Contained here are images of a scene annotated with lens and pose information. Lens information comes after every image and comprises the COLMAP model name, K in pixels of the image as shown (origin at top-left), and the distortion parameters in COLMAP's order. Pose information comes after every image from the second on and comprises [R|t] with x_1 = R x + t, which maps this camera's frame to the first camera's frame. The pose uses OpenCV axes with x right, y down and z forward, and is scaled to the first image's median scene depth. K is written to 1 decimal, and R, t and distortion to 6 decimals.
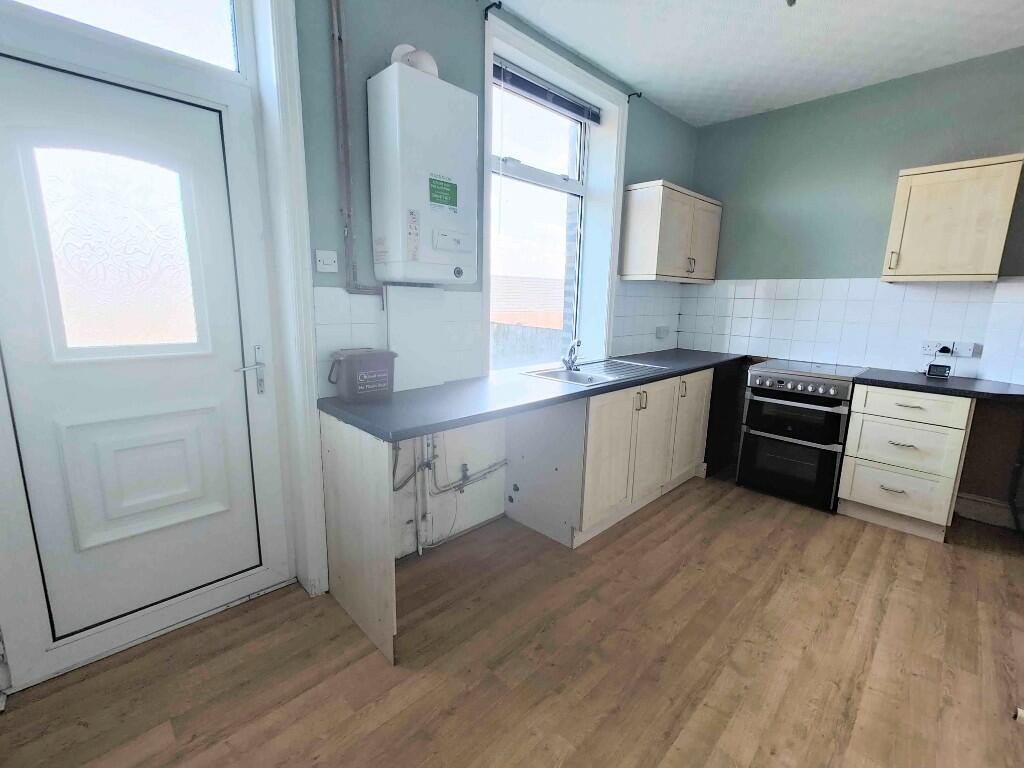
lens RADIAL K [[439.7, 0, 512.0], [0, 439.7, 384.0], [0, 0, 1]] dist [-0.001409, -0.000492]
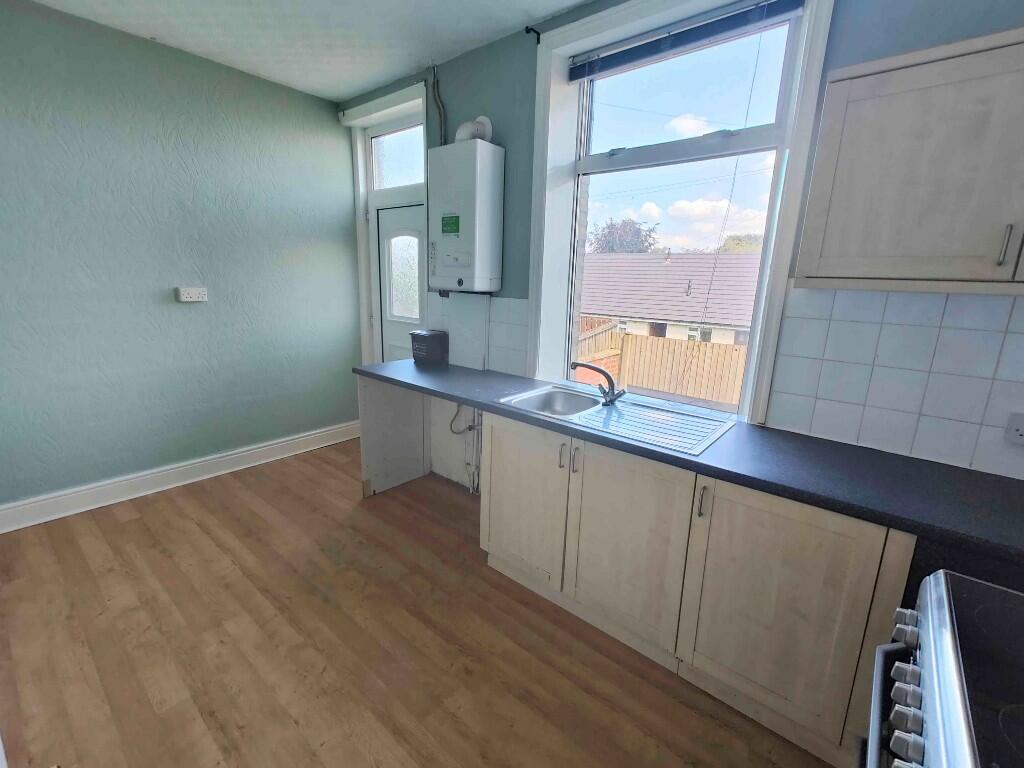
lens RADIAL K [[454.9, 0, 510.8], [0, 454.9, 379.6], [0, 0, 1]] dist [-0.003333, 0.014134]
pose [[0.100266, 0.206781, -0.973236, 1.378120], [-0.222080, 0.958139, 0.180694, -0.276815], [0.969859, 0.198019, 0.141991, 1.101076]]
